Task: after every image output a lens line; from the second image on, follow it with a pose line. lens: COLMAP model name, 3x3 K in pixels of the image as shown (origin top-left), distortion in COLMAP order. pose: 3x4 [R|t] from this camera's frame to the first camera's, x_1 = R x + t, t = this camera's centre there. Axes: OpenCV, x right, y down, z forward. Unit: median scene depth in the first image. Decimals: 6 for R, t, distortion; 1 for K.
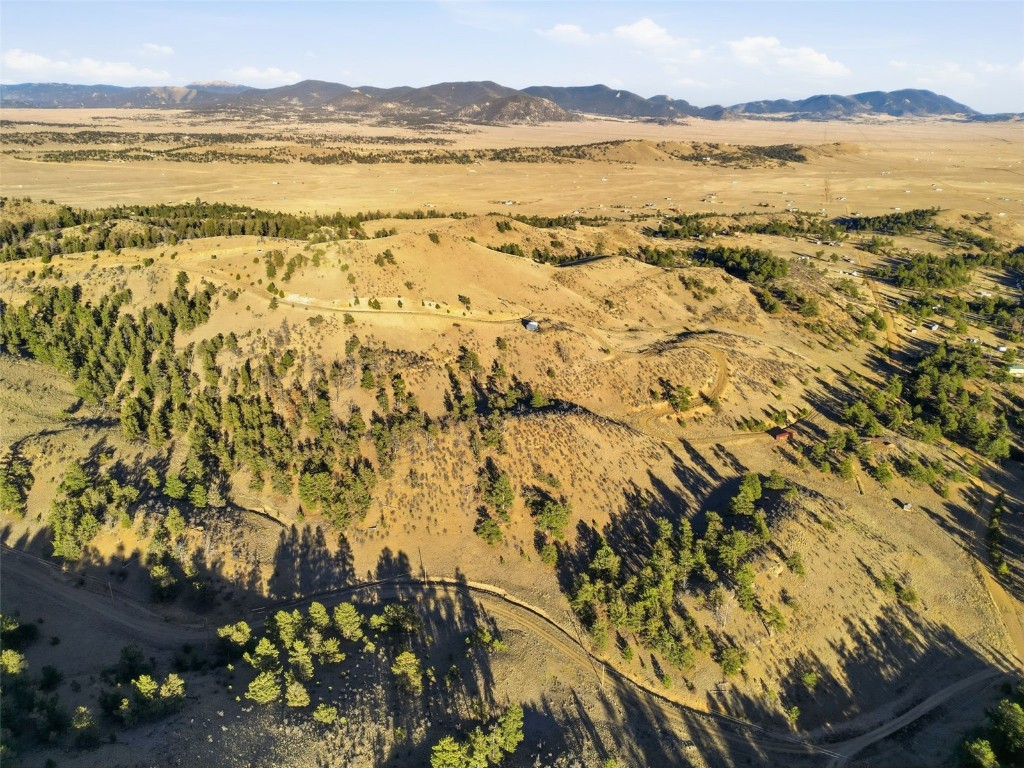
lens RADIAL K [[707.0, 0, 512.0], [0, 707.0, 384.0], [0, 0, 1]] dist [0.081762, -0.074683]
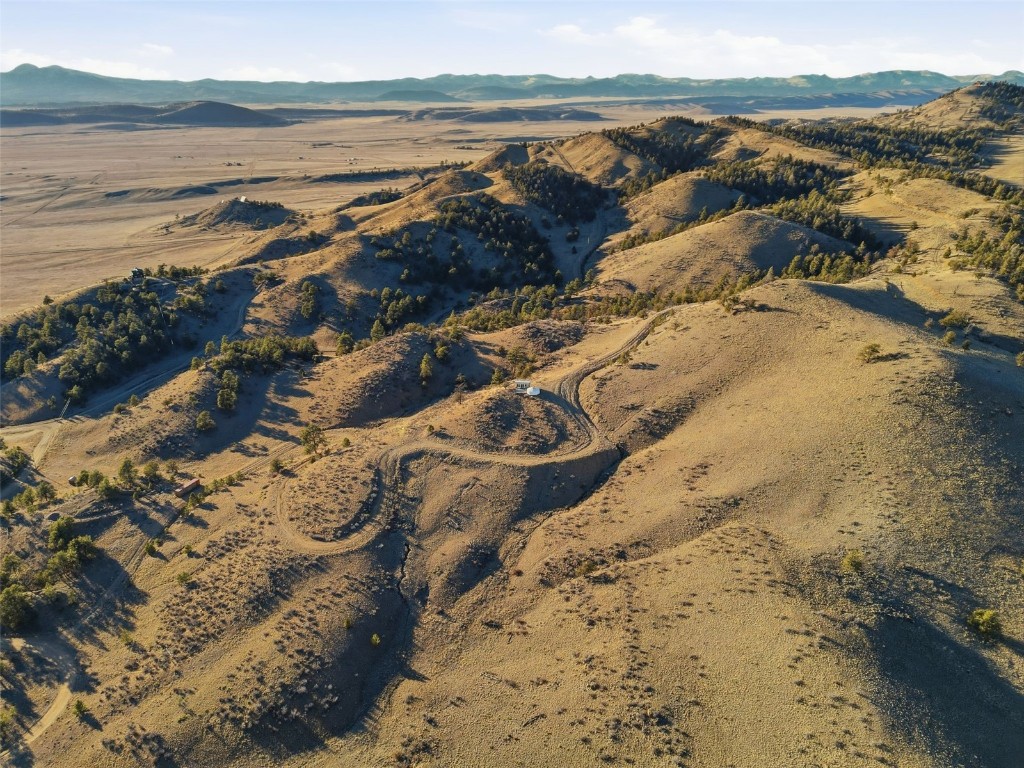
lens RADIAL K [[707.0, 0, 512.0], [0, 707.0, 384.0], [0, 0, 1]] dist [0.081762, -0.074683]
pose [[-0.775827, 0.224246, -0.589751, 0.670890], [-0.230884, 0.768977, 0.596126, -0.727699], [0.587184, 0.598655, -0.544819, 1.935786]]
